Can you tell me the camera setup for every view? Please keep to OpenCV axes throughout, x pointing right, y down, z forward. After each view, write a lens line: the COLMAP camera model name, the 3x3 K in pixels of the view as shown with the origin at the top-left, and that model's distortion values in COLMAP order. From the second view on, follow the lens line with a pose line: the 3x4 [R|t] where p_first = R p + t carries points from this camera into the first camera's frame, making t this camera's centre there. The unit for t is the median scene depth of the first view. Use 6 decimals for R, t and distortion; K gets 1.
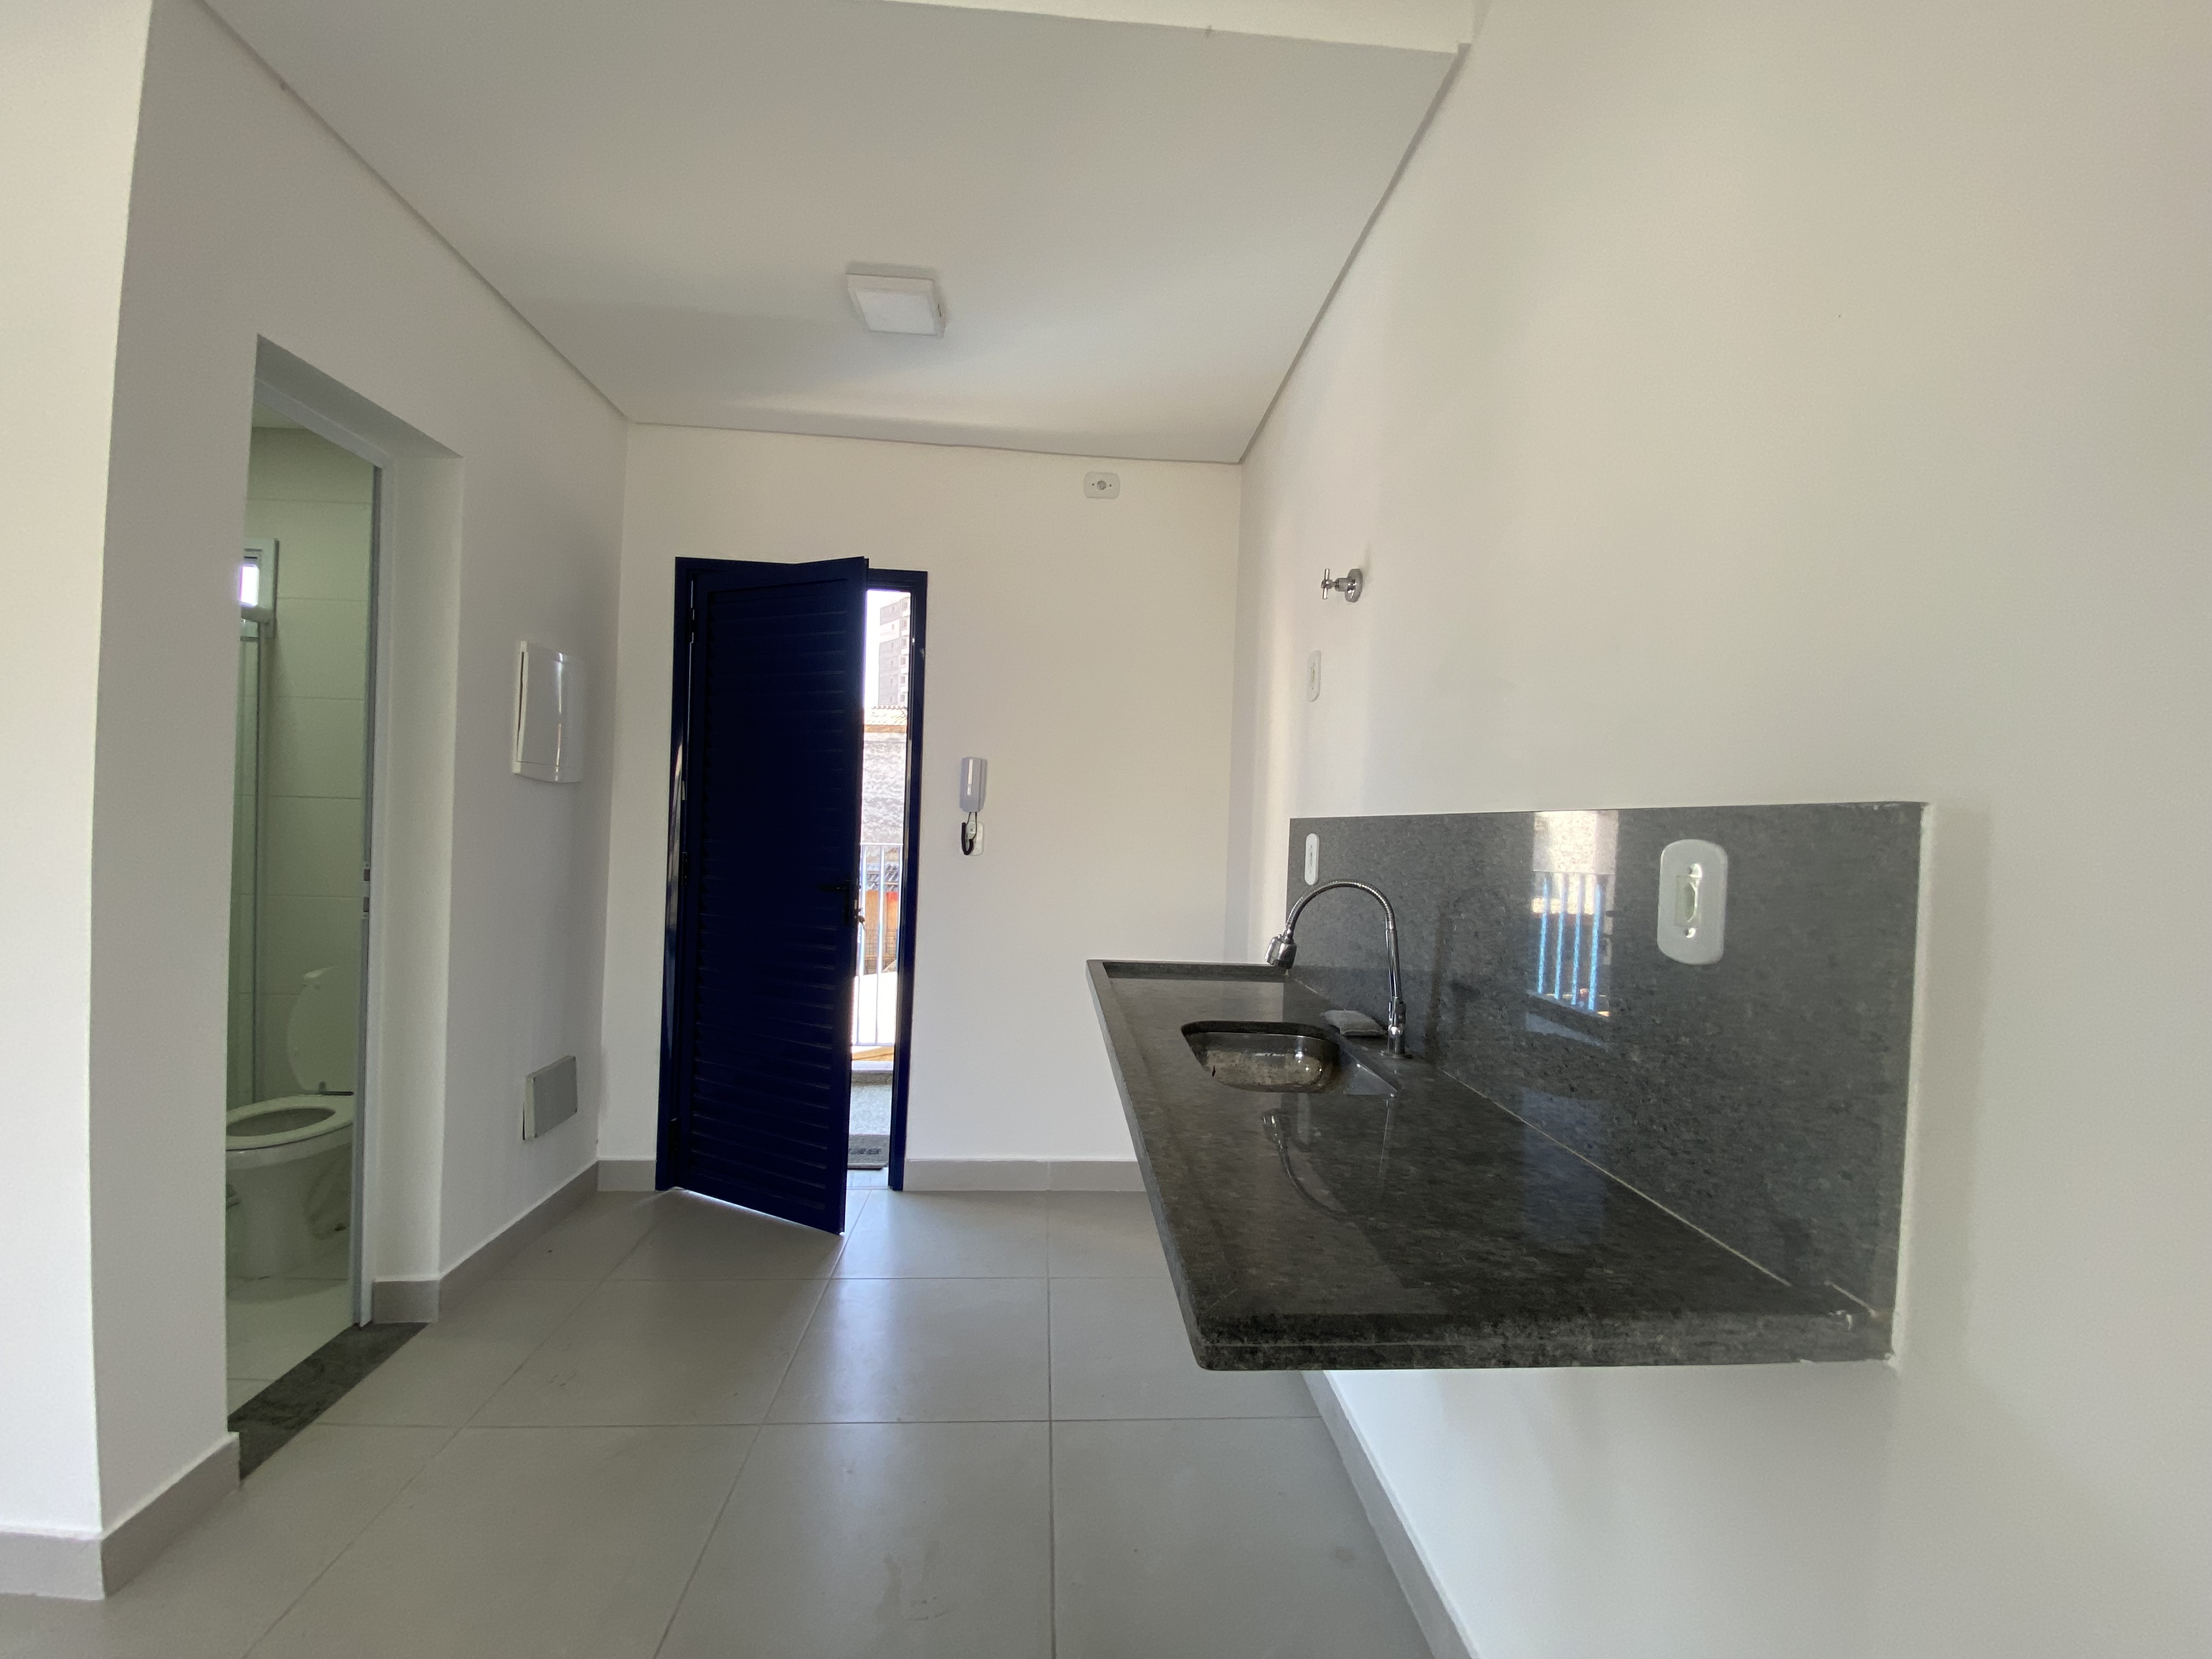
lens RADIAL K [[902.9, 0, 1106.0], [0, 902.9, 829.5], [0, 0, 1]] dist [0.000091, -0.000257]
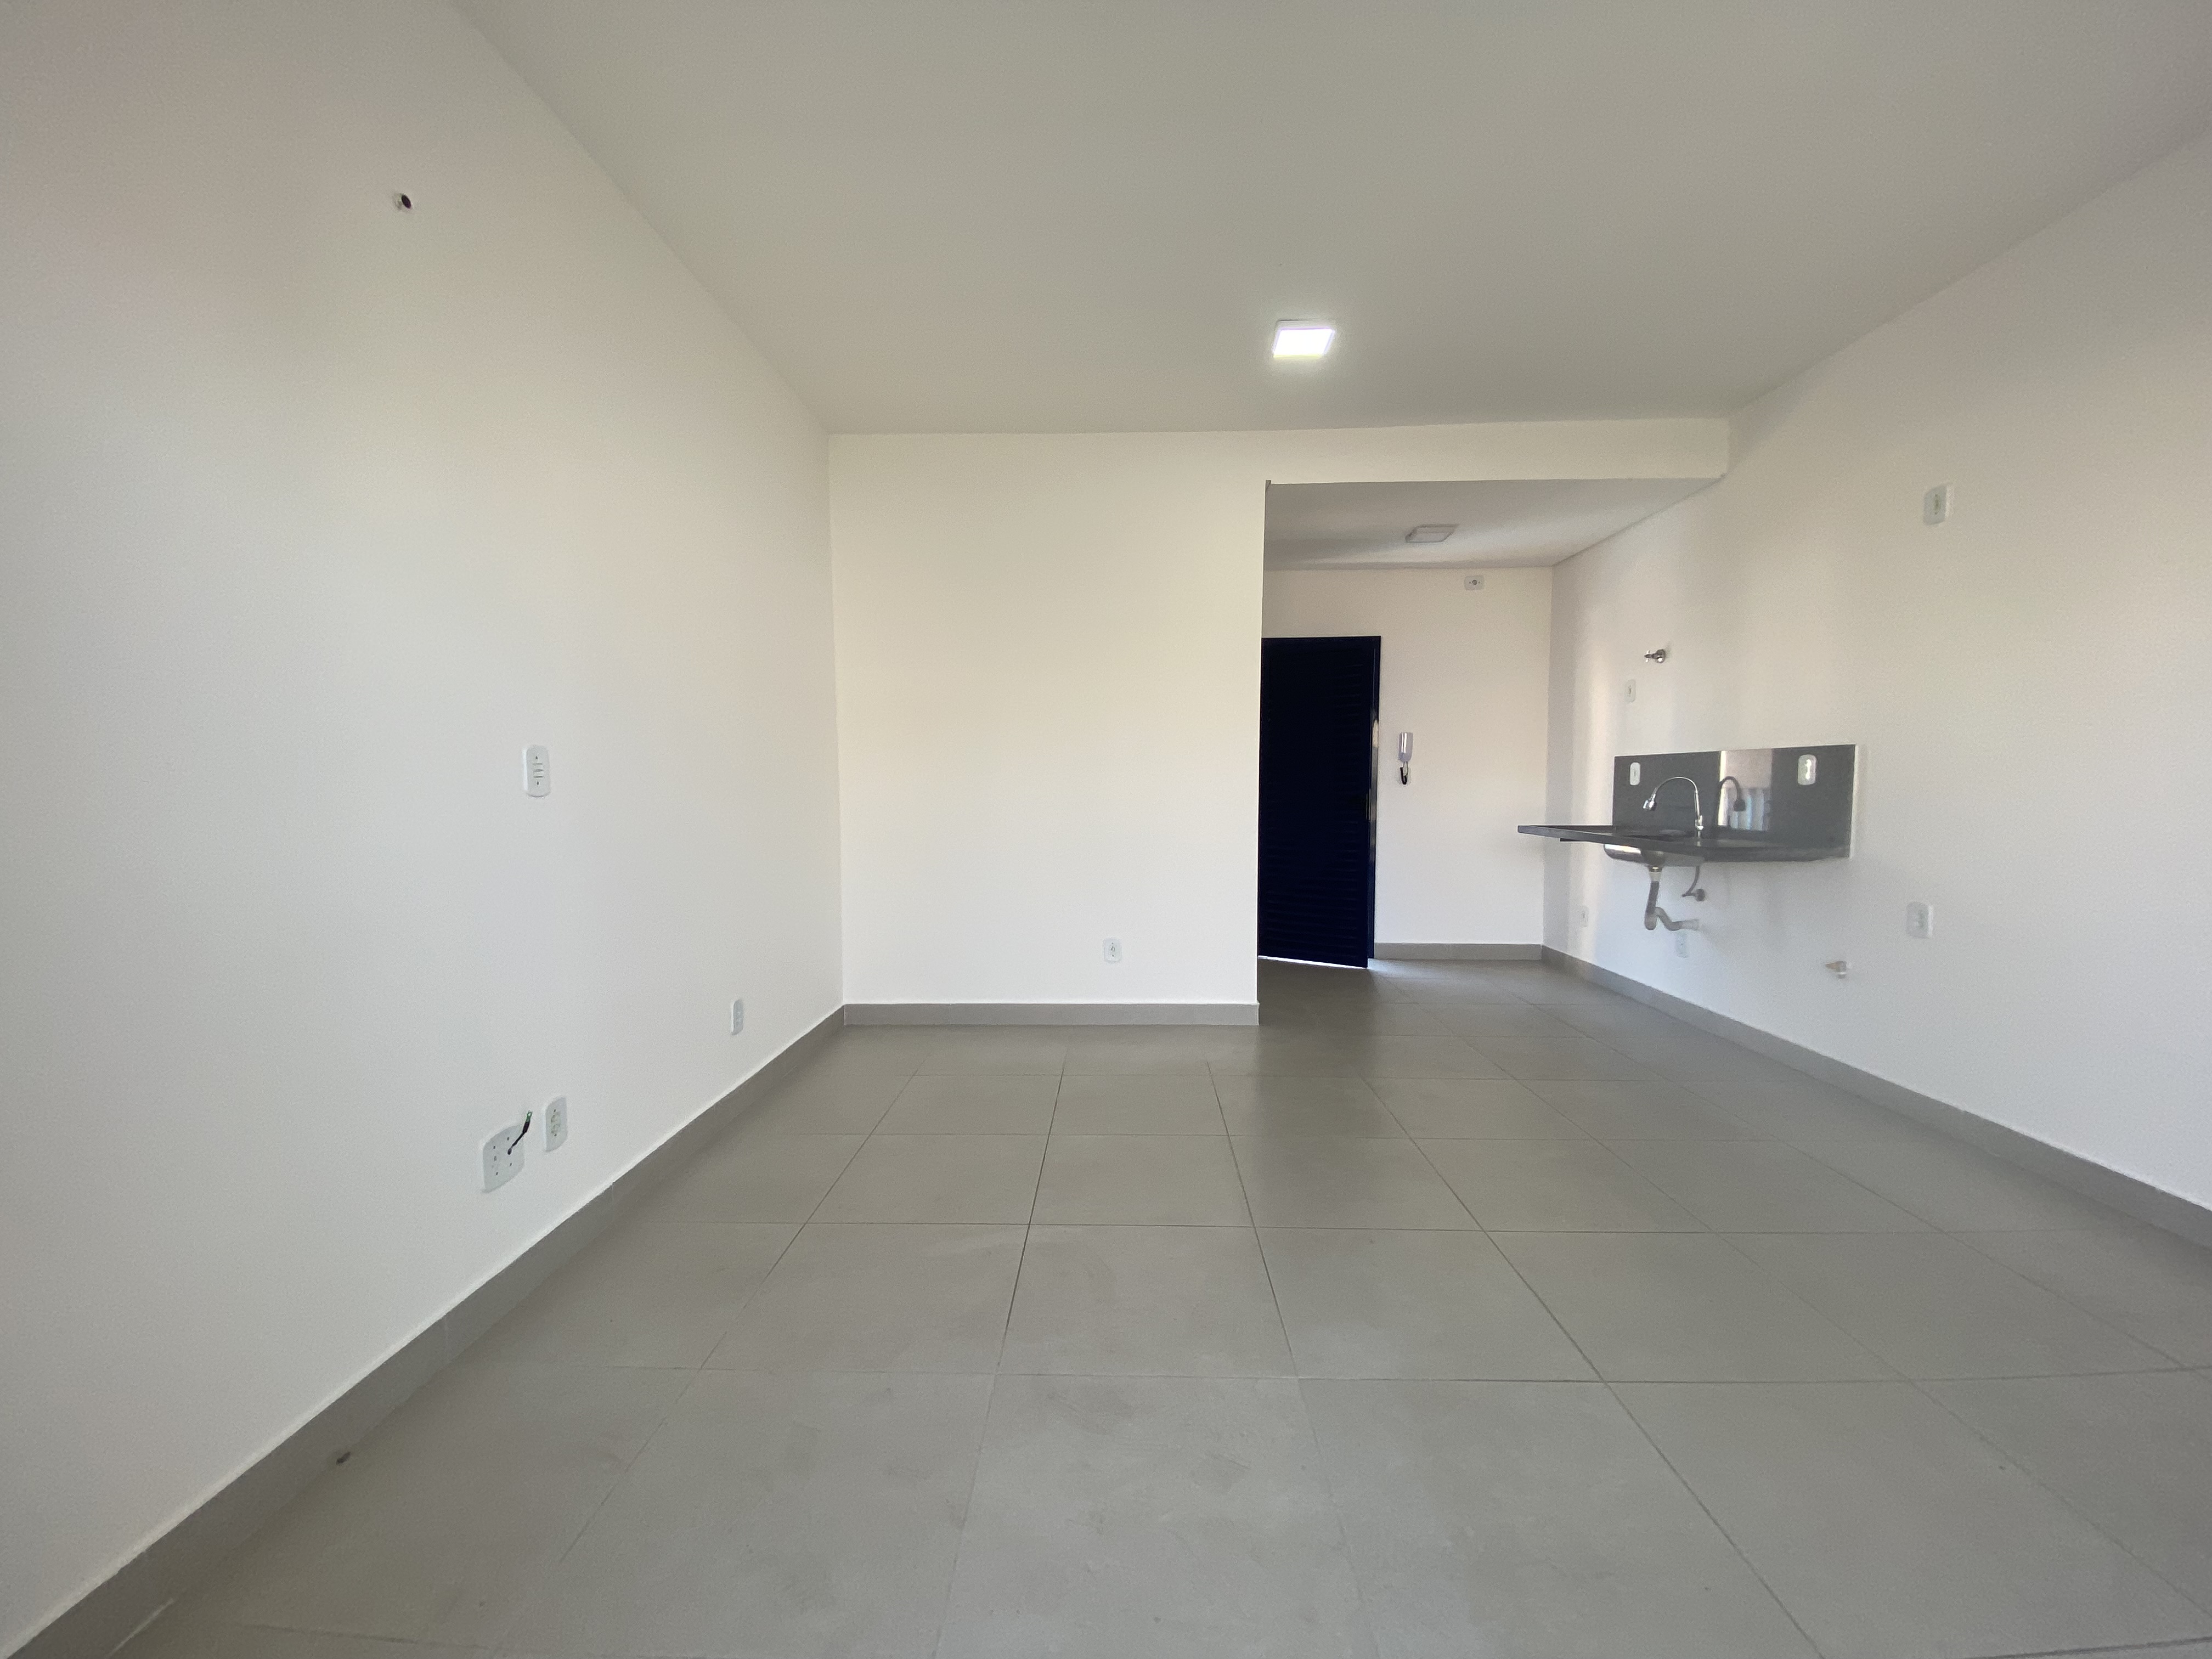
lens RADIAL K [[902.9, 0, 1106.0], [0, 902.9, 829.5], [0, 0, 1]] dist [0.000091, -0.000257]
pose [[0.993151, -0.034267, -0.111699, -0.775568], [0.039784, 0.998077, 0.047543, 0.010703], [0.109855, -0.051661, 0.992604, -1.290472]]
